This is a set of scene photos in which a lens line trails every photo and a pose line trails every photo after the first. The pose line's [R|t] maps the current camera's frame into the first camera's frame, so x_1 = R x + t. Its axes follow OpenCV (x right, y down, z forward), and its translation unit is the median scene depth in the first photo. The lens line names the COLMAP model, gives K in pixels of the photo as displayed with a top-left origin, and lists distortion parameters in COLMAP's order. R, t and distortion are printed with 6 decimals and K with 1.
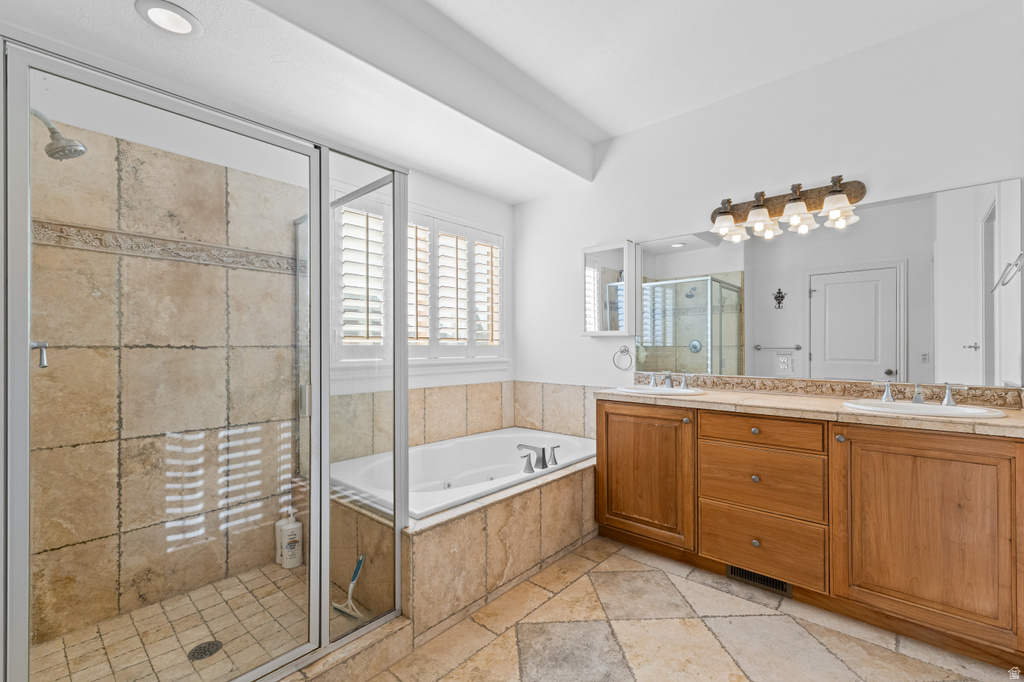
lens RADIAL K [[440.8, 0, 512.0], [0, 440.8, 341.0], [0, 0, 1]] dist [0.001618, -0.000243]
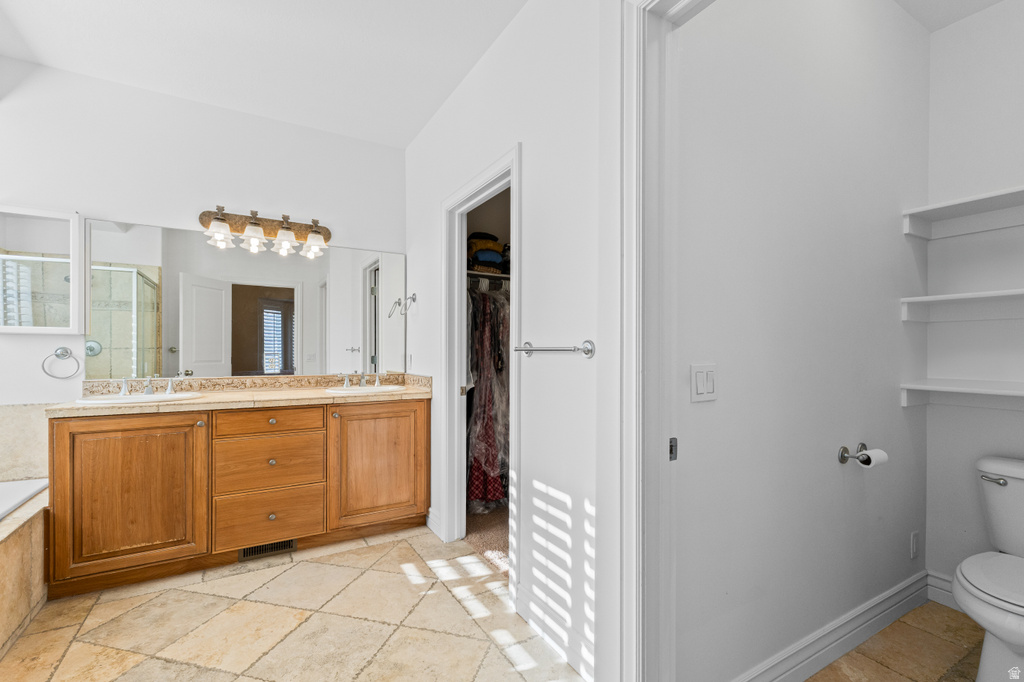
lens RADIAL K [[440.8, 0, 512.0], [0, 440.8, 341.0], [0, 0, 1]] dist [0.001618, -0.000243]
pose [[0.313211, 0.022239, 0.949423, -0.330149], [-0.016744, 0.999700, -0.017893, 0.001457], [-0.949536, -0.010293, 0.313490, 0.030396]]
